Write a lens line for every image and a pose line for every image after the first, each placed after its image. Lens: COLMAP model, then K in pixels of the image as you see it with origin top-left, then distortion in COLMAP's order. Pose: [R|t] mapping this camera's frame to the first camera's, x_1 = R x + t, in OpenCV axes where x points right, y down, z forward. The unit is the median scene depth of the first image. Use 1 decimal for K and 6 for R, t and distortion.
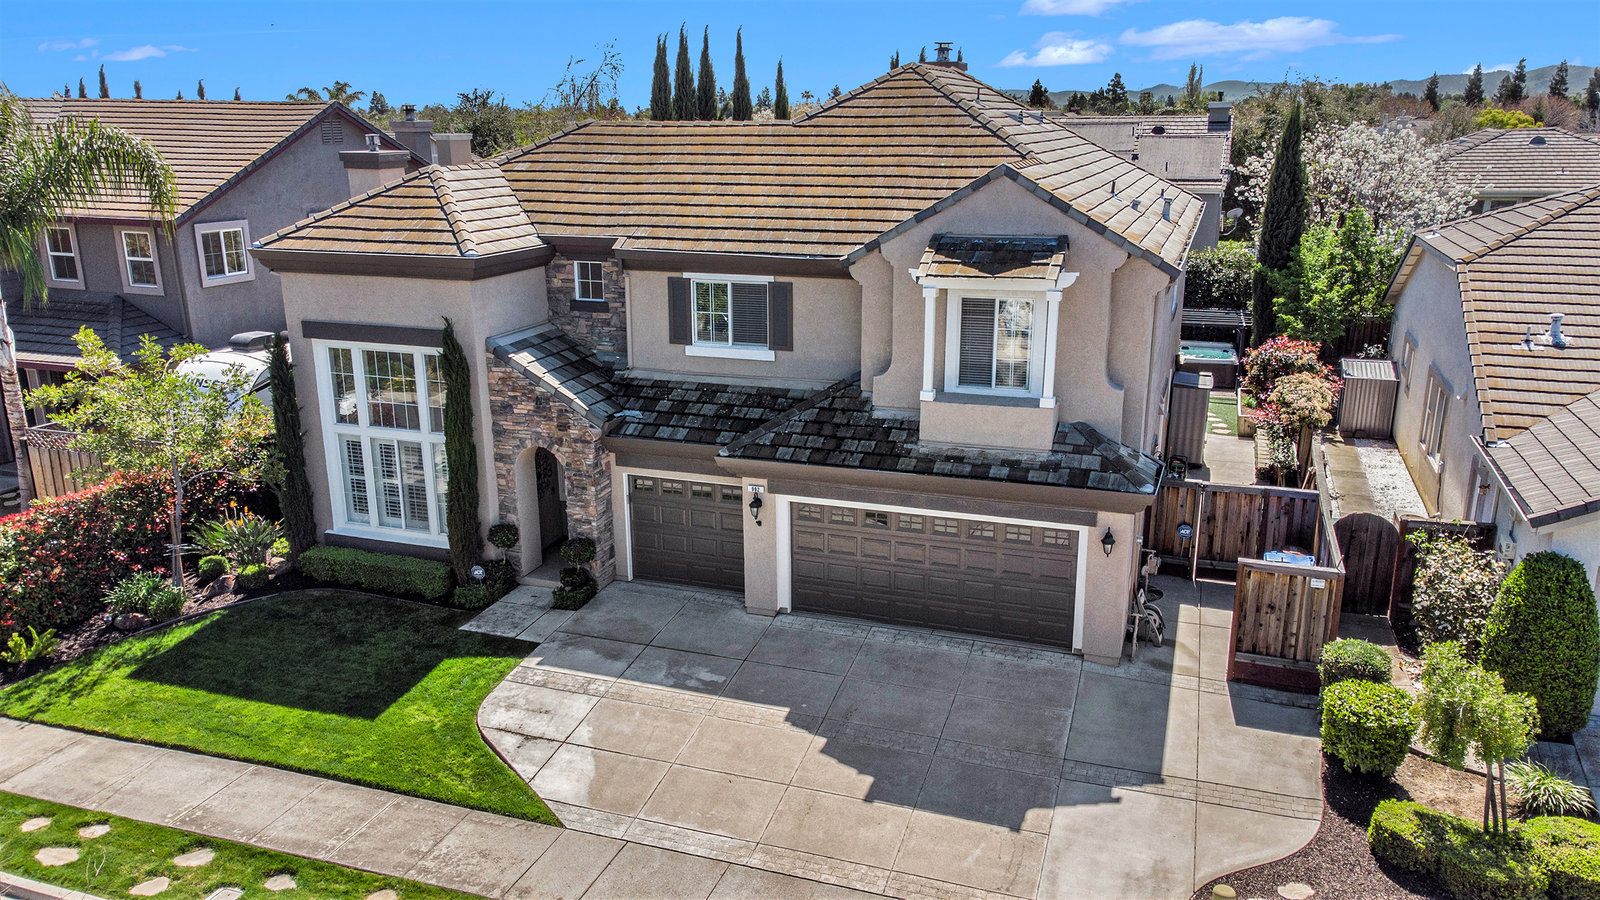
lens RADIAL K [[1170.9, 0, 783.3], [0, 1170.9, 458.9], [0, 0, 1]] dist [0.039012, 0.004571]
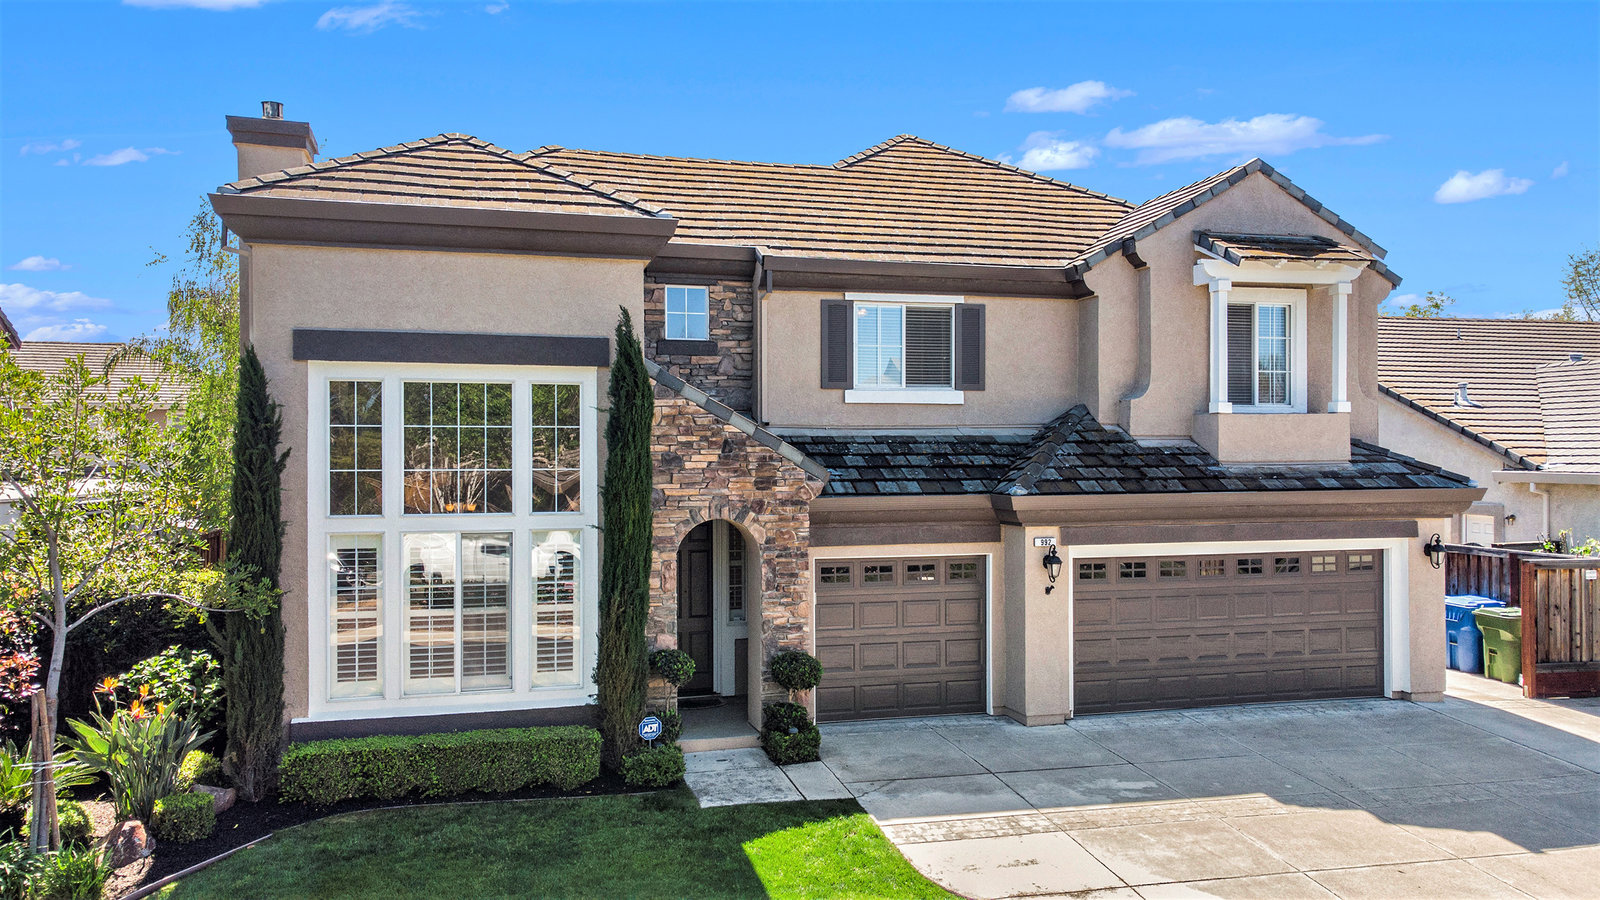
lens RADIAL K [[1192.7, 0, 800.0], [0, 1192.7, 450.0], [0, 0, 1]] dist [0.040215, 0.009352]
pose [[0.824211, 0.004009, 0.566268, -0.568601], [0.154803, 0.960291, -0.232116, 0.118488], [-0.544712, 0.278973, 0.790862, 0.448135]]
